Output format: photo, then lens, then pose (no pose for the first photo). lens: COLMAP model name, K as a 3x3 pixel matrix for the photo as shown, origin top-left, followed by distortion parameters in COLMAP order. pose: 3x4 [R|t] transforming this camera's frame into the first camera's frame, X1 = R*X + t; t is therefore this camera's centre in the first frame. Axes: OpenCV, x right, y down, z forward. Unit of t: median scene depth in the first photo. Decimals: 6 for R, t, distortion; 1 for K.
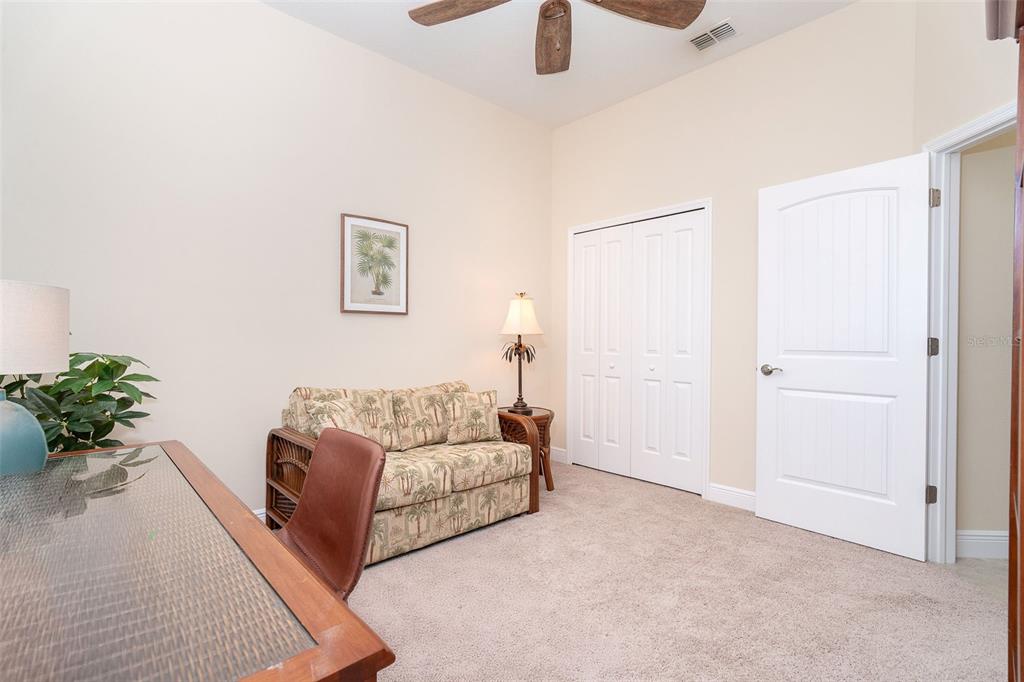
lens RADIAL K [[475.8, 0, 514.8], [0, 475.8, 342.7], [0, 0, 1]] dist [-0.014031, 0.003773]
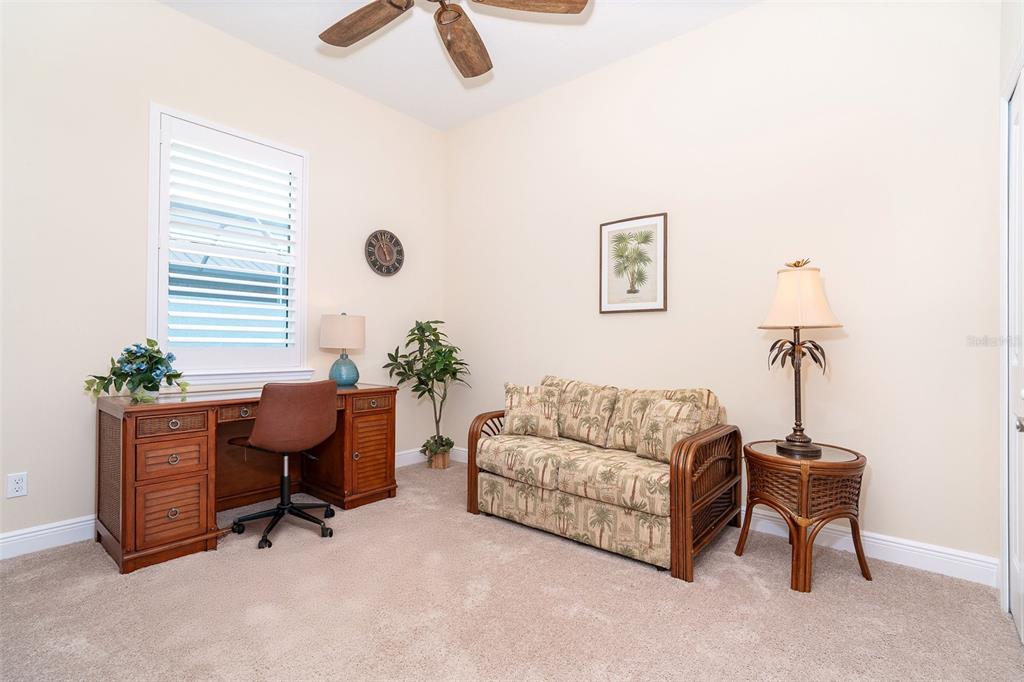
lens RADIAL K [[475.8, 0, 504.8], [0, 475.8, 341.4], [0, 0, 1]] dist [-0.014031, 0.003773]
pose [[0.119090, -0.010894, -0.992824, 0.733319], [-0.014906, 0.999808, -0.012758, 0.019082], [0.992772, 0.016318, 0.118905, 0.671836]]
